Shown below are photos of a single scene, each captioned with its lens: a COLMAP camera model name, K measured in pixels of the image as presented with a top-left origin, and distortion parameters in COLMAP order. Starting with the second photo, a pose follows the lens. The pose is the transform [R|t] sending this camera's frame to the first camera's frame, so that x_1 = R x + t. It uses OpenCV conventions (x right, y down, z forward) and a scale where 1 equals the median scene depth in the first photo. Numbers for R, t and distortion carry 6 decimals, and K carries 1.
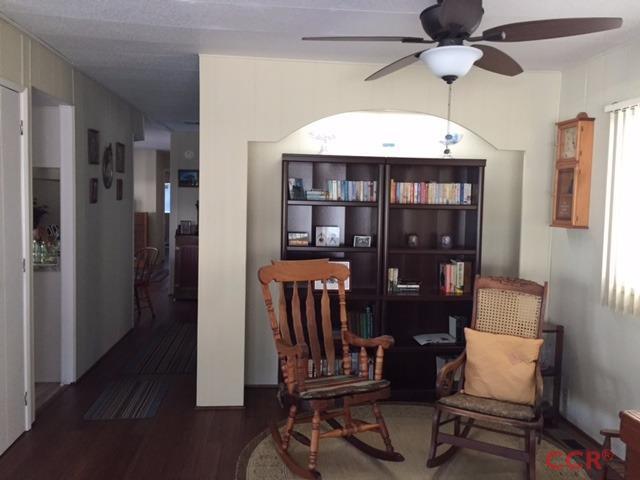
lens RADIAL K [[529.2, 0, 323.7], [0, 529.2, 239.0], [0, 0, 1]] dist [0.000270, -0.018547]
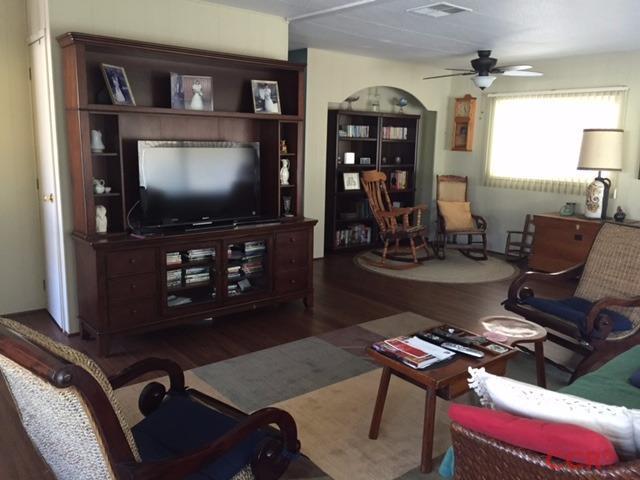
lens RADIAL K [[529.2, 0, 323.7], [0, 529.2, 239.0], [0, 0, 1]] dist [0.000270, -0.018547]
pose [[0.837492, -0.106205, 0.536029, -1.108823], [0.034967, 0.989336, 0.141389, 0.007978], [-0.545329, -0.099669, 0.832275, -0.450464]]
